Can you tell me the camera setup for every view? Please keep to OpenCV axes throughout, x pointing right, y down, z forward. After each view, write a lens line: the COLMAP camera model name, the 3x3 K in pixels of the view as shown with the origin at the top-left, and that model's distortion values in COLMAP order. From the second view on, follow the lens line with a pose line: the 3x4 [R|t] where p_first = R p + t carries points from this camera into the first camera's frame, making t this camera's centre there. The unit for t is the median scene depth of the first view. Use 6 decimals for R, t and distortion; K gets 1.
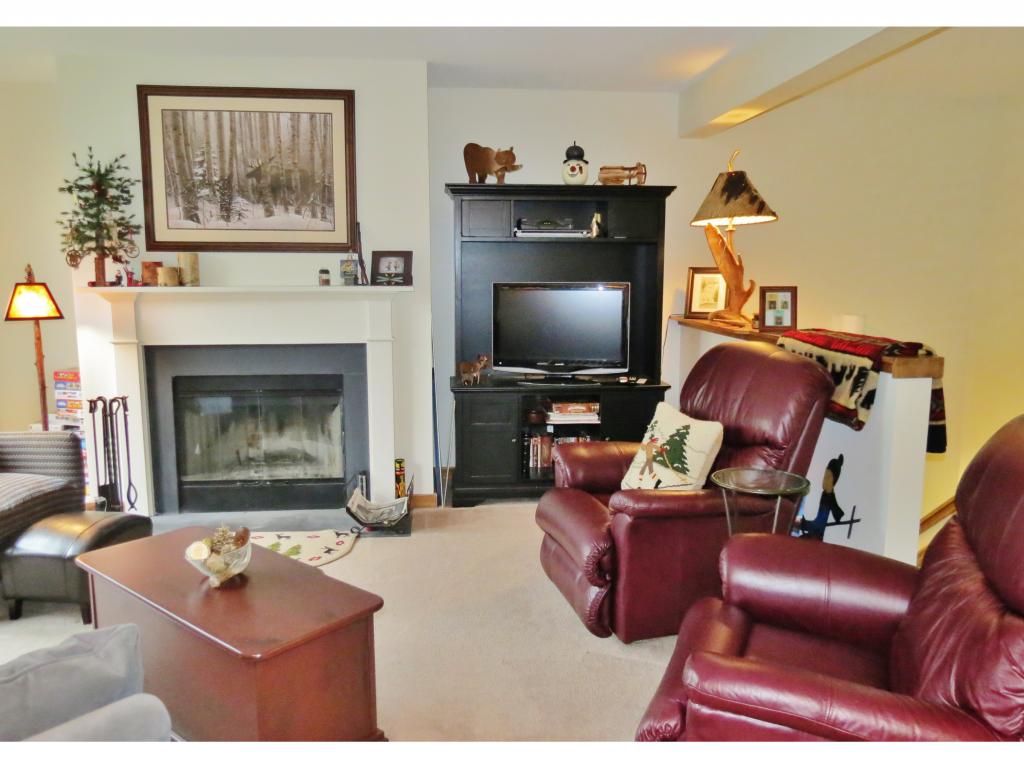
lens RADIAL K [[765.4, 0, 512.0], [0, 765.4, 384.0], [0, 0, 1]] dist [-0.036994, -0.003147]
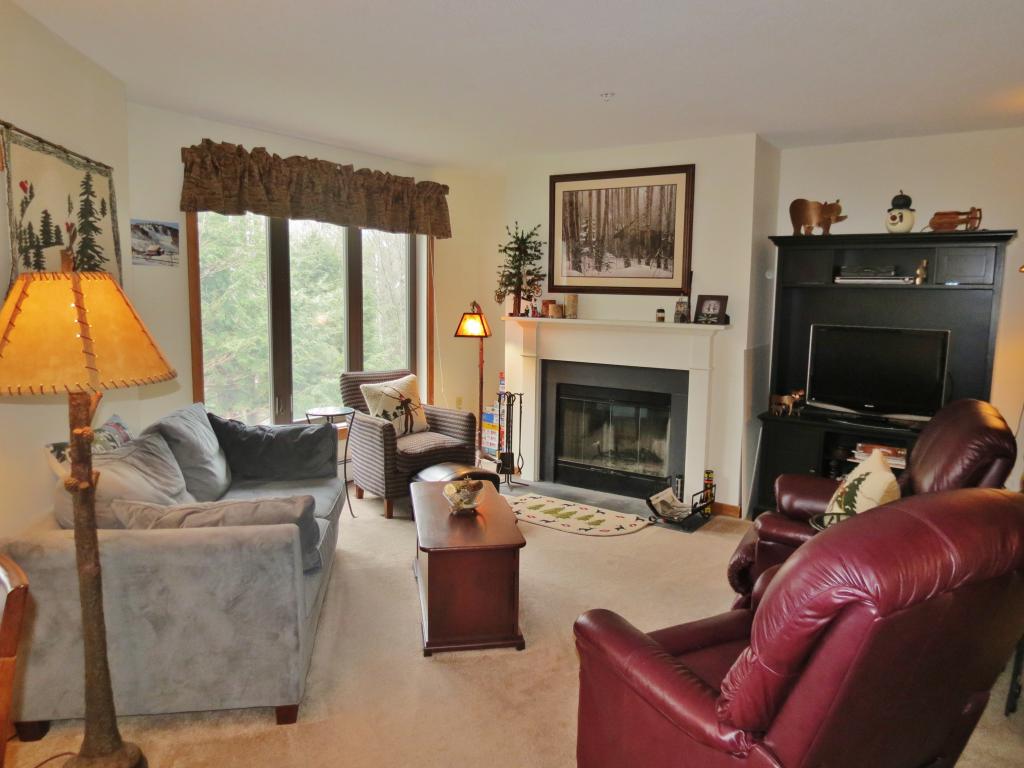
lens RADIAL K [[713.3, 0, 512.0], [0, 713.3, 384.0], [0, 0, 1]] dist [-0.040057, 0.000432]
pose [[0.756887, 0.092630, -0.646948, 0.339360], [-0.107129, 0.994100, 0.017002, -0.021678], [0.644705, 0.056438, 0.762345, -0.041839]]
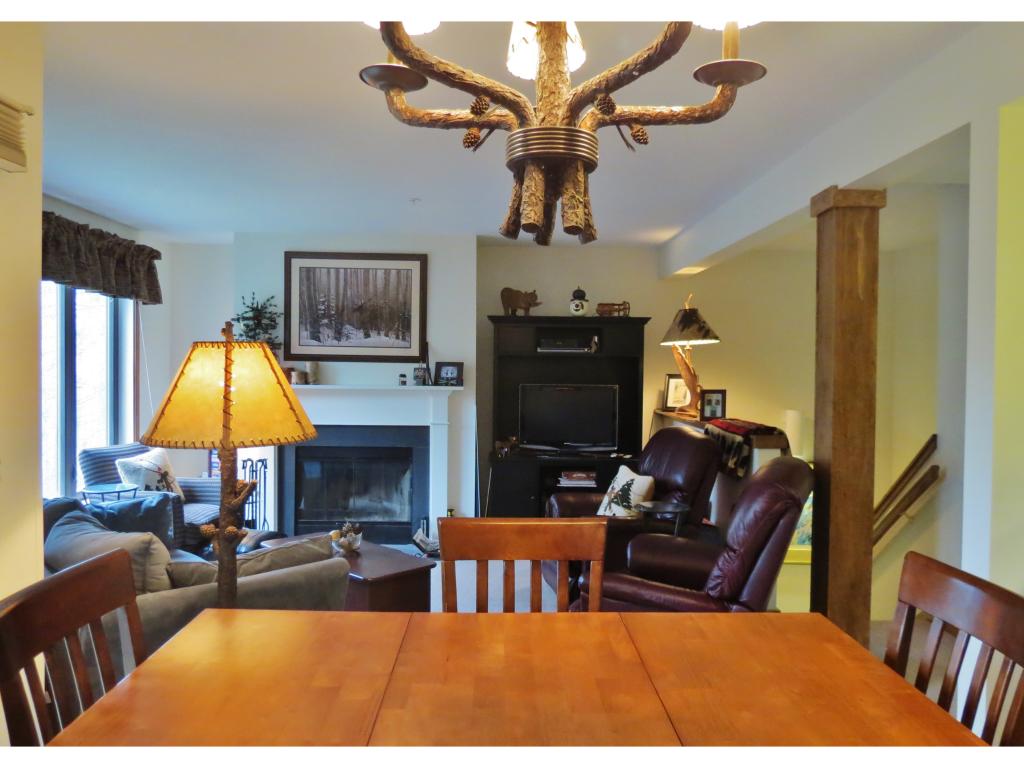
lens RADIAL K [[742.7, 0, 512.0], [0, 742.7, 384.0], [0, 0, 1]] dist [-0.064361, 0.001044]
pose [[0.997016, 0.010112, -0.076533, 0.069708], [-0.019432, 0.992336, -0.122030, 0.036665], [0.074713, 0.123153, 0.989571, -0.381932]]
